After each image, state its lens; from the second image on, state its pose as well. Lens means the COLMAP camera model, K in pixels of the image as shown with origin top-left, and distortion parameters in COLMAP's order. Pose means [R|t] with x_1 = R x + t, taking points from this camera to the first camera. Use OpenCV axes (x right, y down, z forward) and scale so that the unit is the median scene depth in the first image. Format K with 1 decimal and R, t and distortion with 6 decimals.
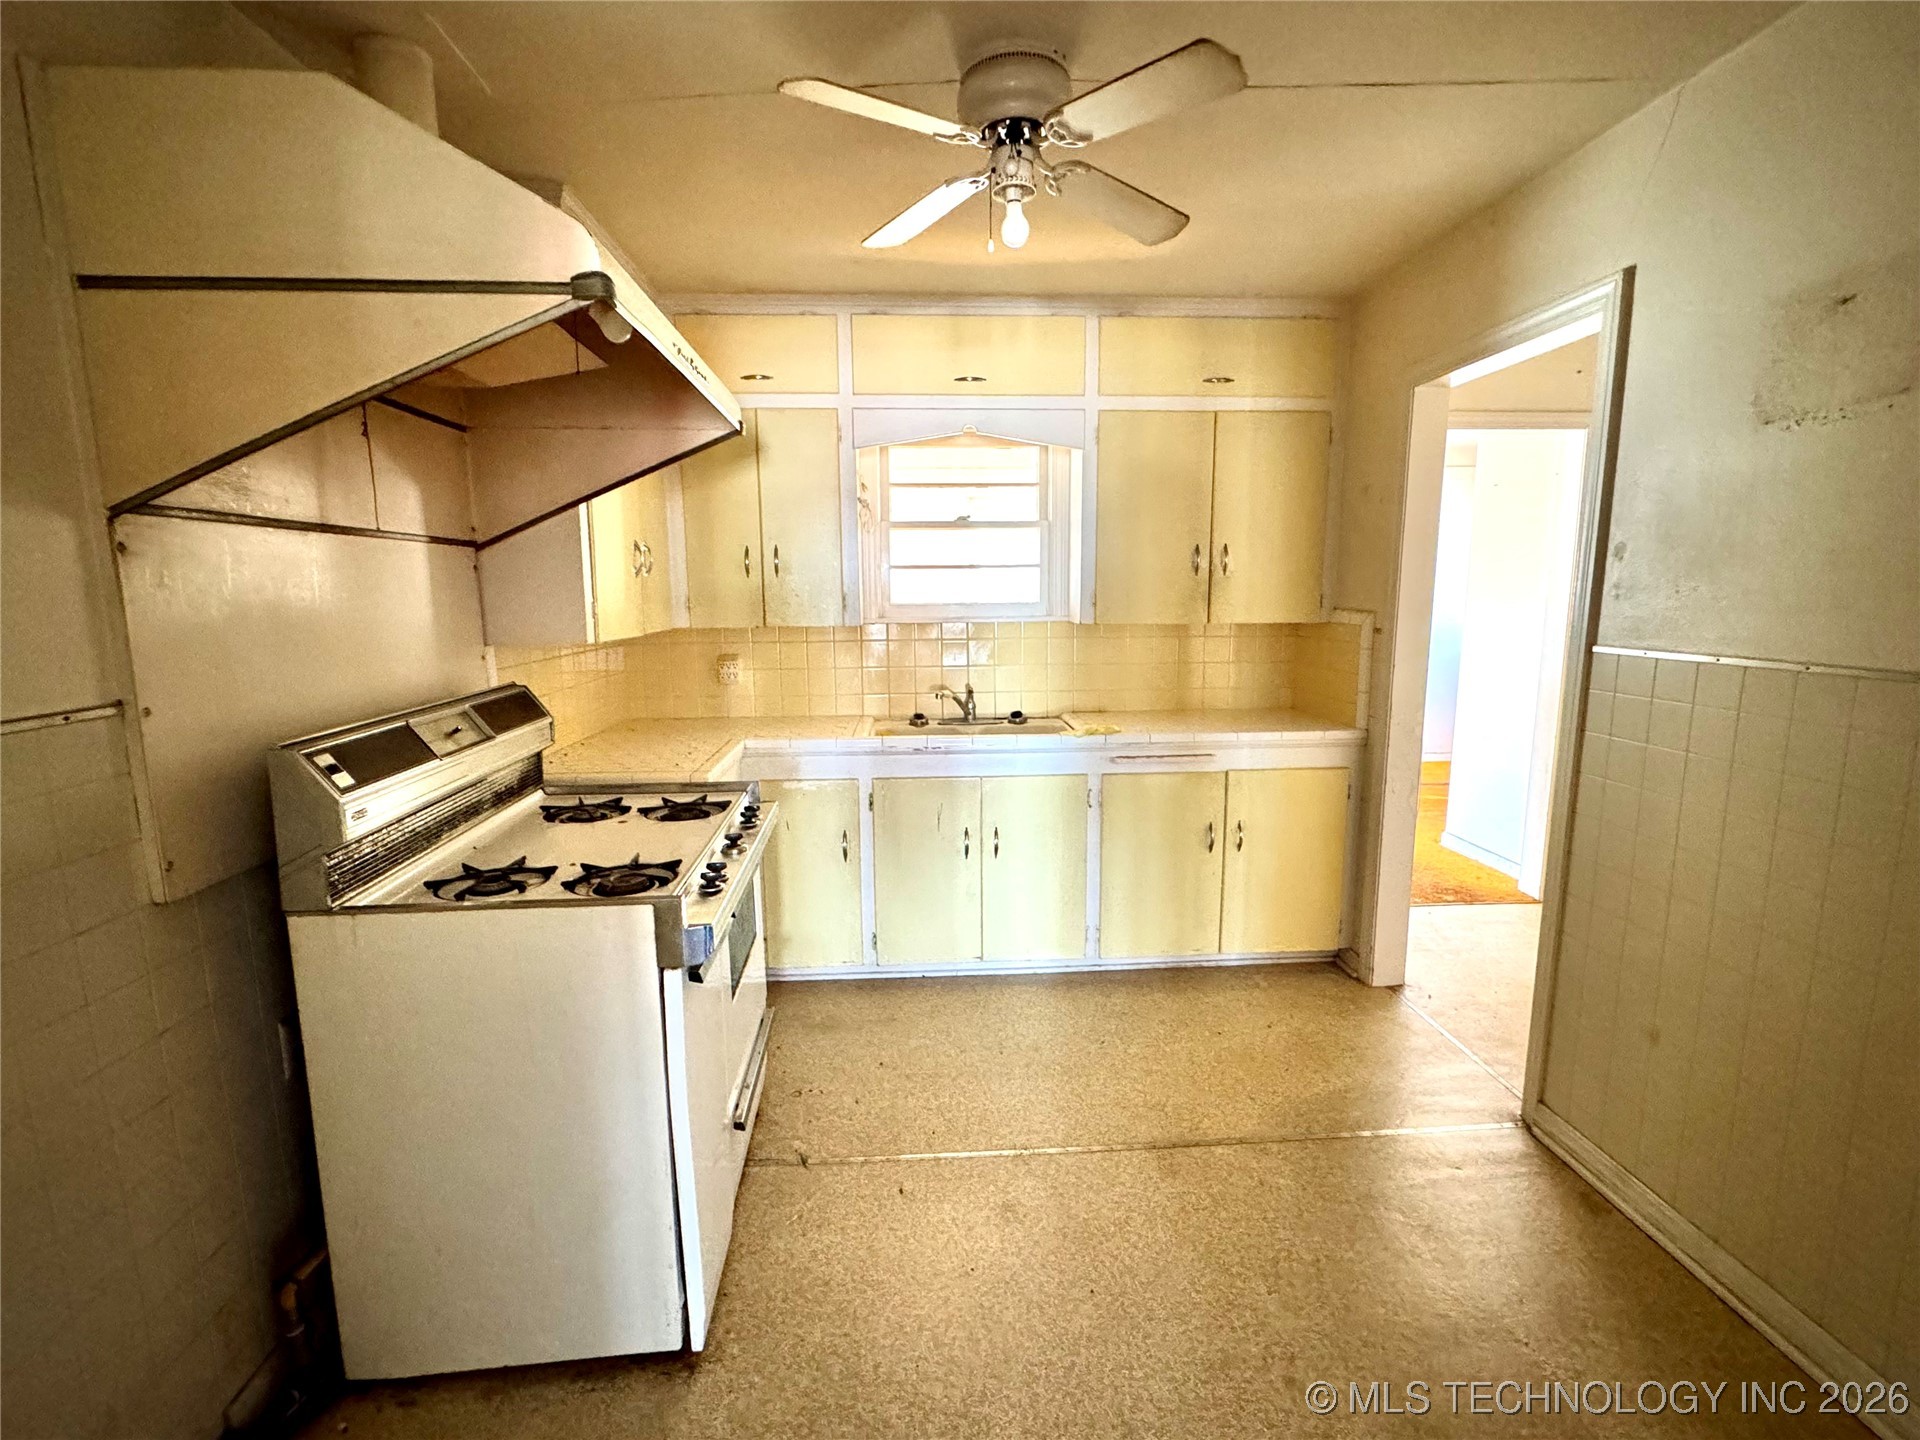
lens RADIAL K [[868.7, 0, 969.8], [0, 868.7, 726.2], [0, 0, 1]] dist [-0.008266, 0.000532]
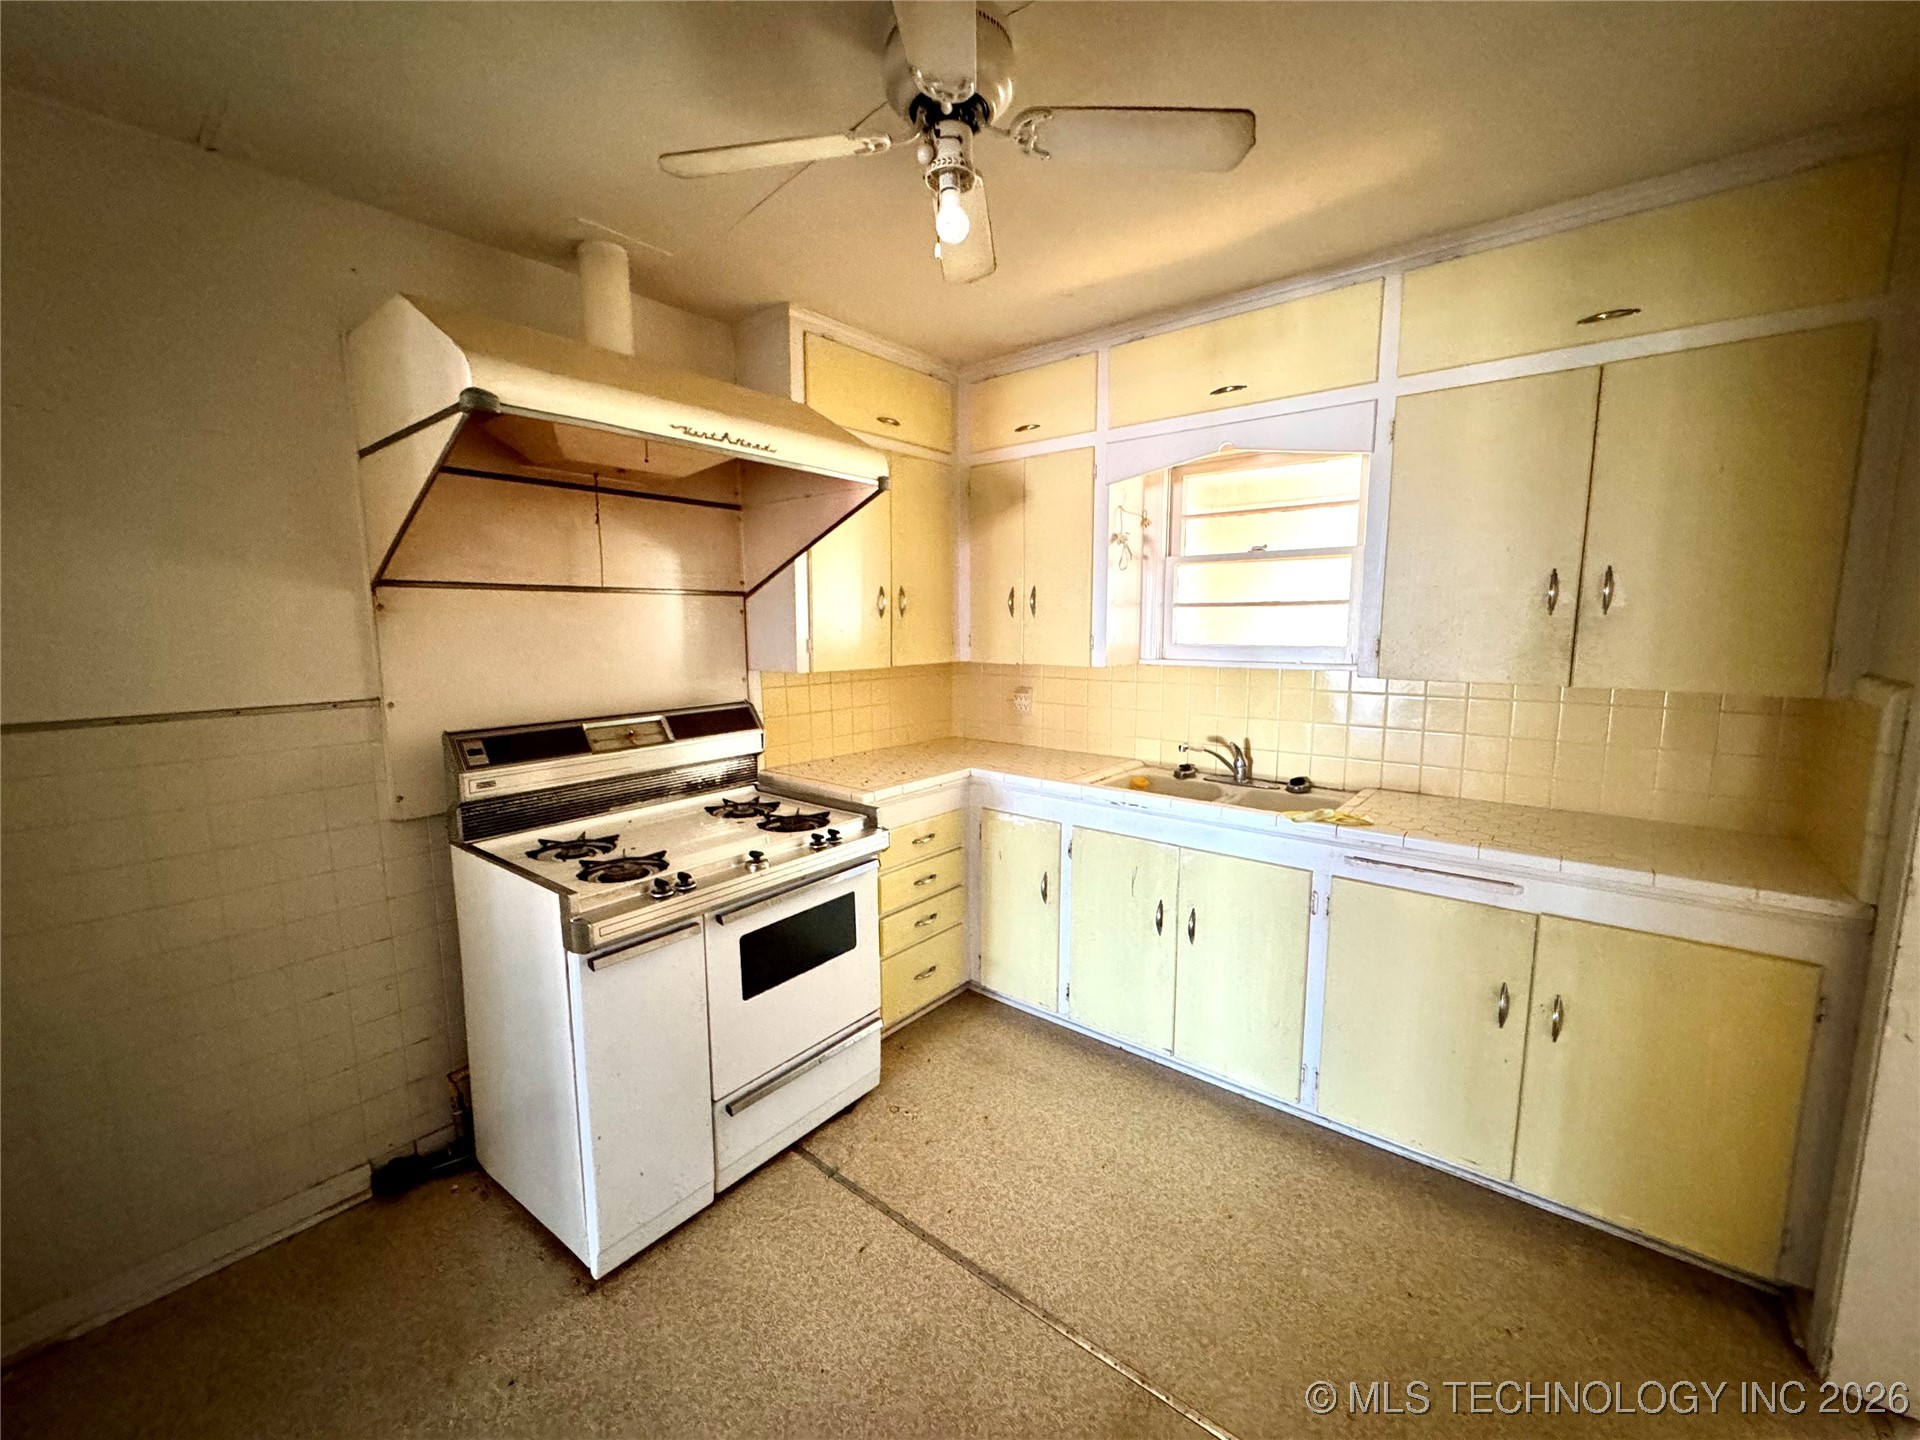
lens RADIAL K [[771.7, 0, 961.3], [0, 771.7, 722.9], [0, 0, 1]] dist [-0.002366, -0.000252]
pose [[0.730991, 0.097111, -0.675441, 0.358599], [-0.110417, 0.993611, 0.023358, -0.057841], [0.673394, 0.057506, 0.737044, 0.270998]]
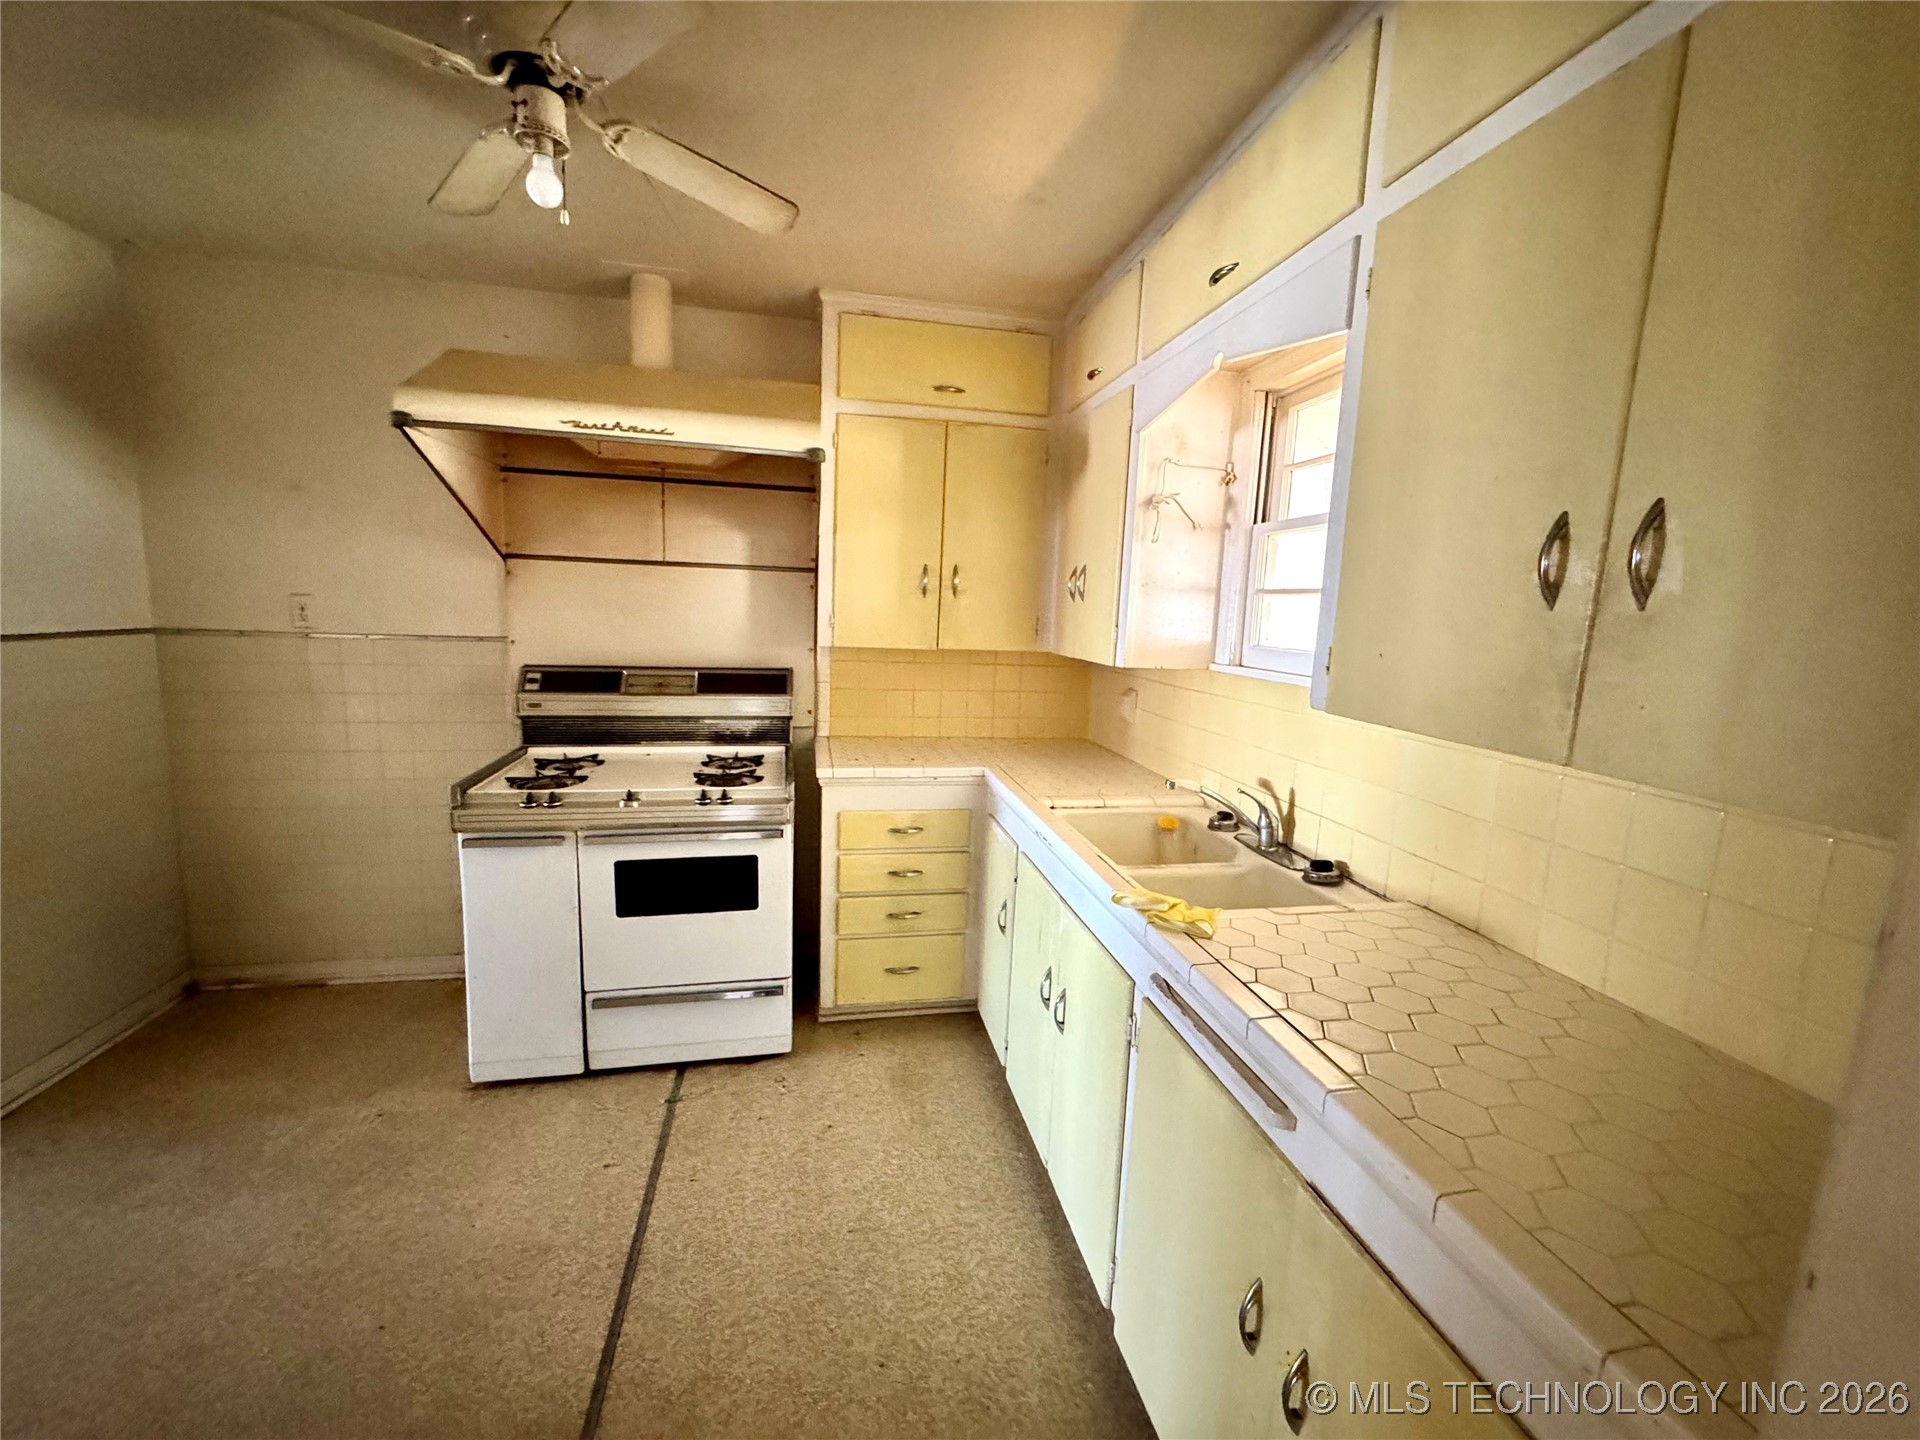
lens RADIAL K [[771.7, 0, 960.6], [0, 771.7, 720.5], [0, 0, 1]] dist [-0.002366, -0.000252]
pose [[0.128560, 0.161722, -0.978426, 0.547446], [-0.194146, 0.971627, 0.135088, -0.138780], [0.972512, 0.172590, 0.156310, 0.795747]]
